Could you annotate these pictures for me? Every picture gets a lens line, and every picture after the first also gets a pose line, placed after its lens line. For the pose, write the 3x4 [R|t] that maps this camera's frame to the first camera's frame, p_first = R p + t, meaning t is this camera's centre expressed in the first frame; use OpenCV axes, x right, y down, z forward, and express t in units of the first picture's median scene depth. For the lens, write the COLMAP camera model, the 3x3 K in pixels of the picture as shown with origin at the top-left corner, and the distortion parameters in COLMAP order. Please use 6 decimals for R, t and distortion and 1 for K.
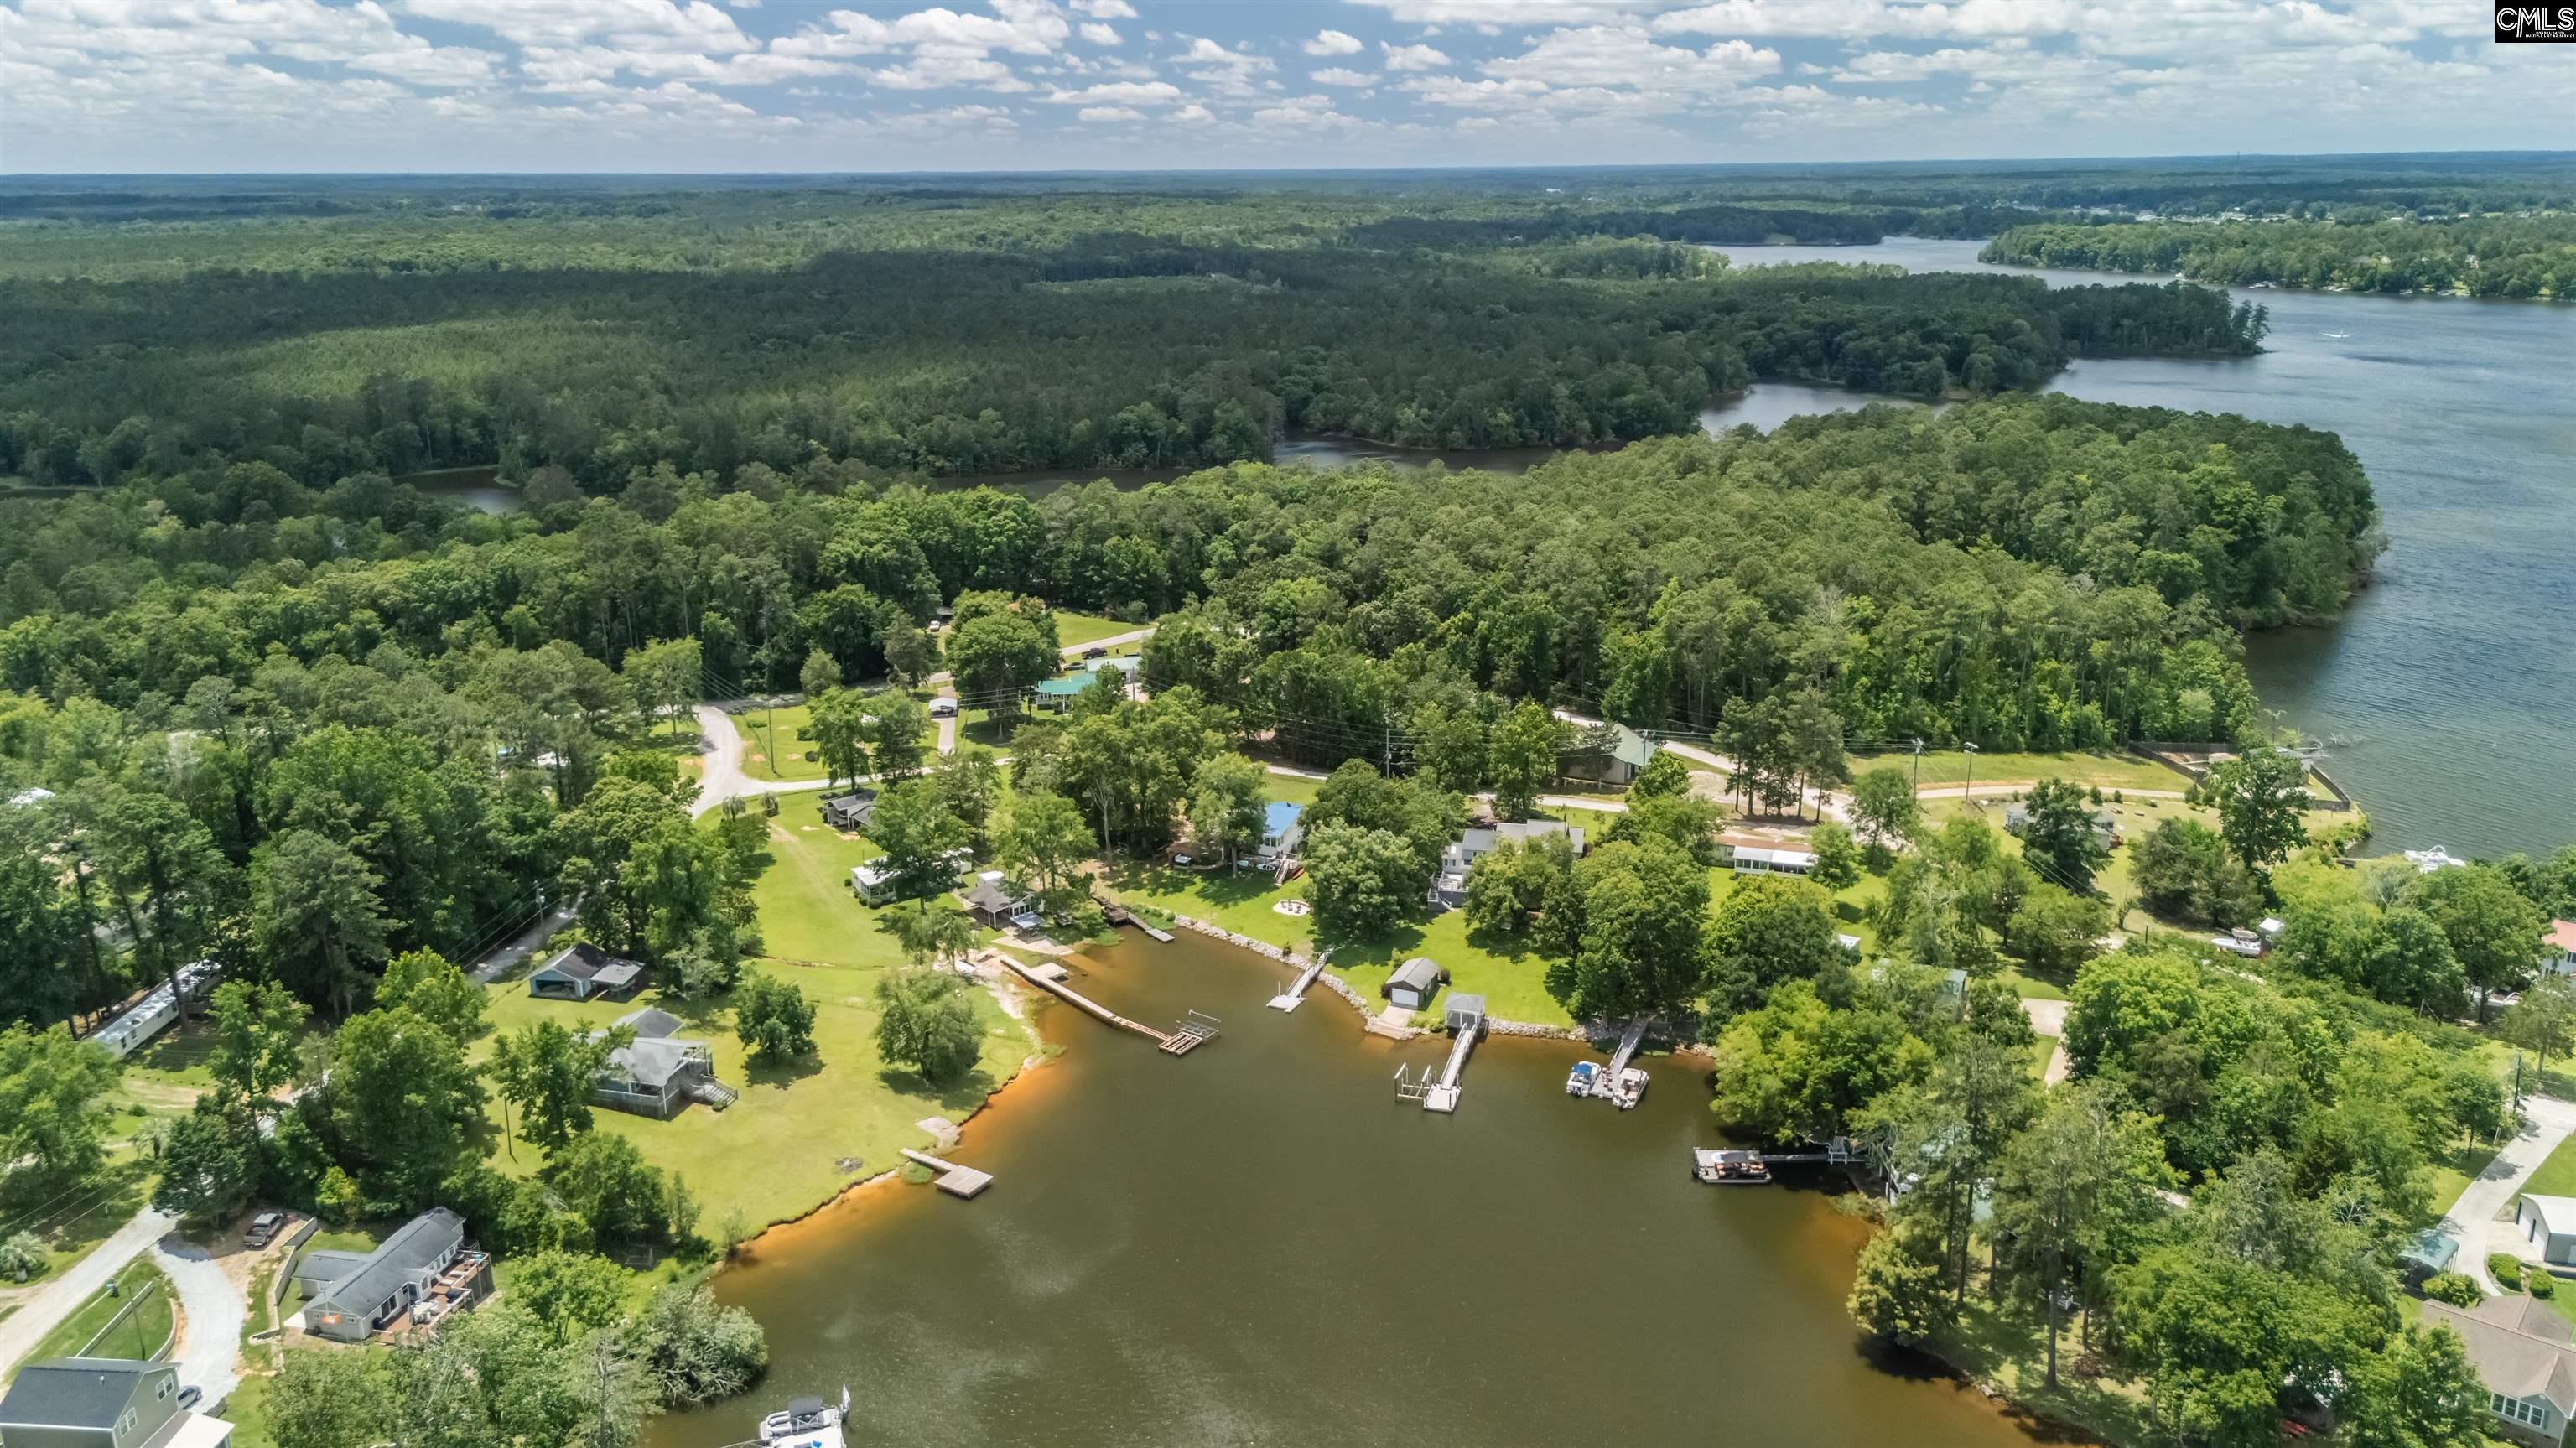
lens RADIAL K [[1898.3, 0, 1308.4], [0, 1898.3, 695.6], [0, 0, 1]] dist [0.065560, -0.056757]
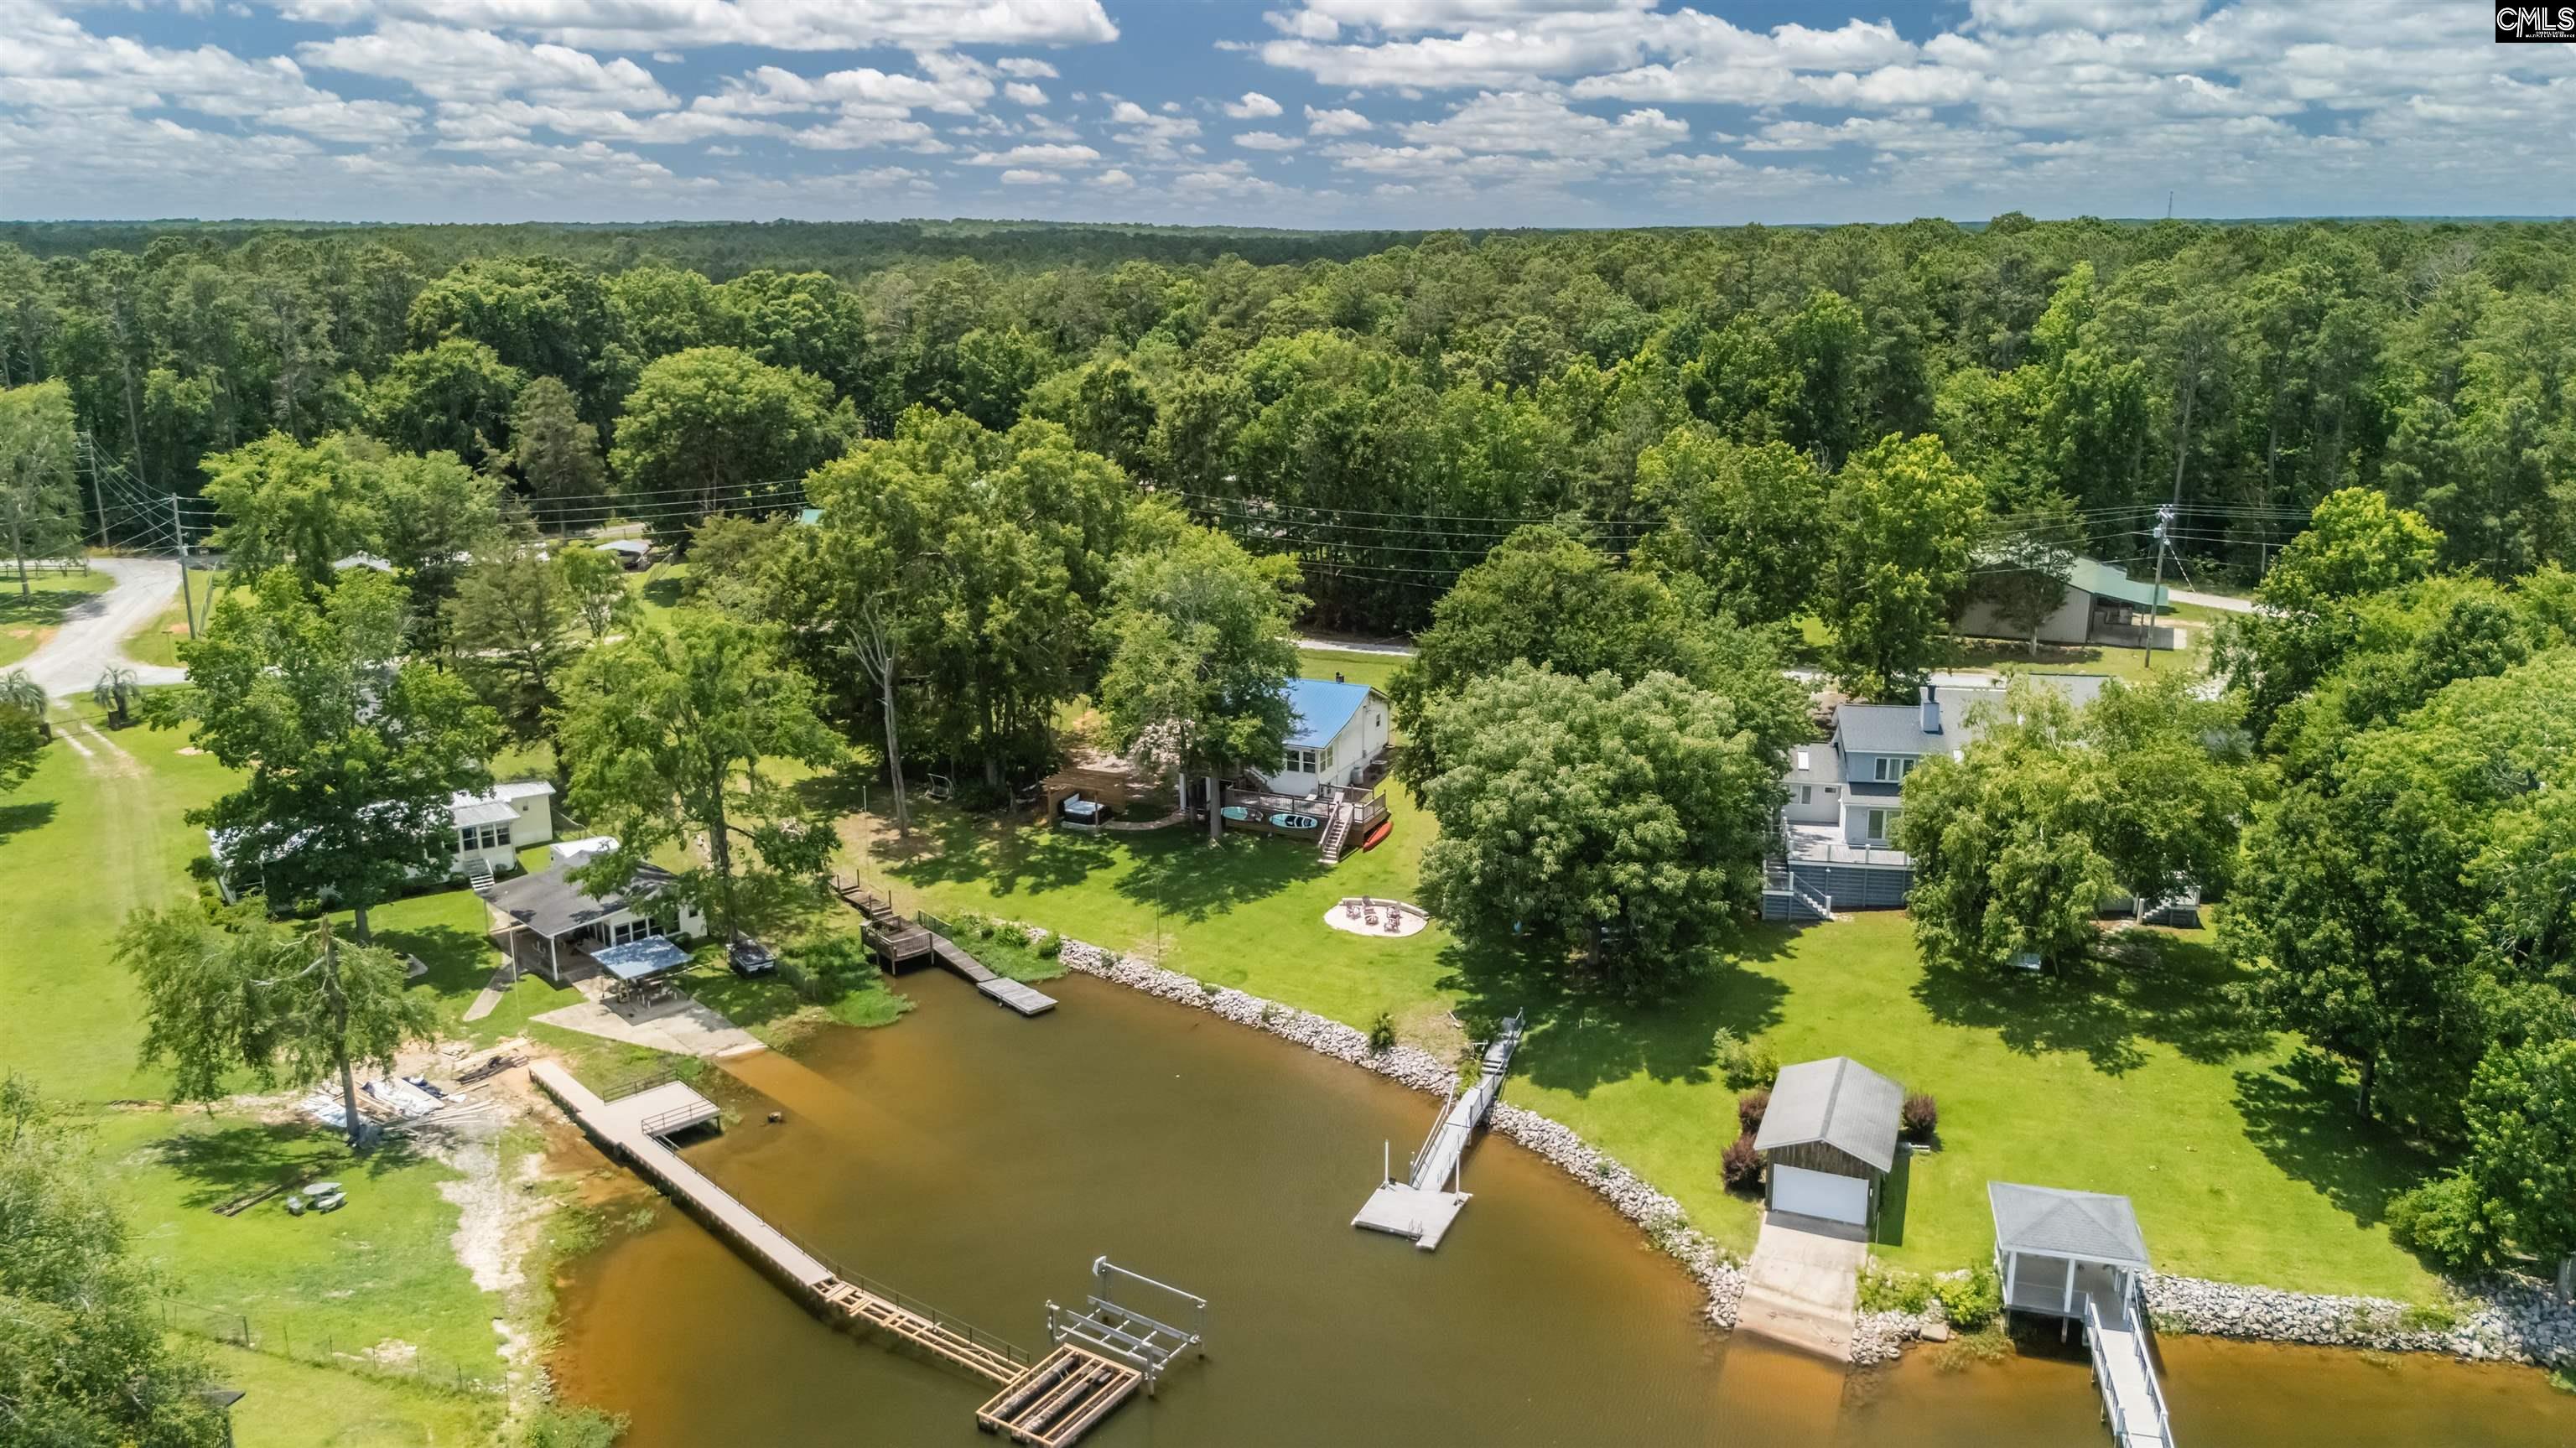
lens RADIAL K [[1898.3, 0, 1303.5], [0, 1898.3, 726.6], [0, 0, 1]] dist [0.065560, -0.056757]
pose [[0.999350, -0.006114, 0.035513, -0.034738], [0.006589, 0.999890, -0.013260, 0.076982], [-0.035429, 0.013486, 0.999281, 0.610935]]
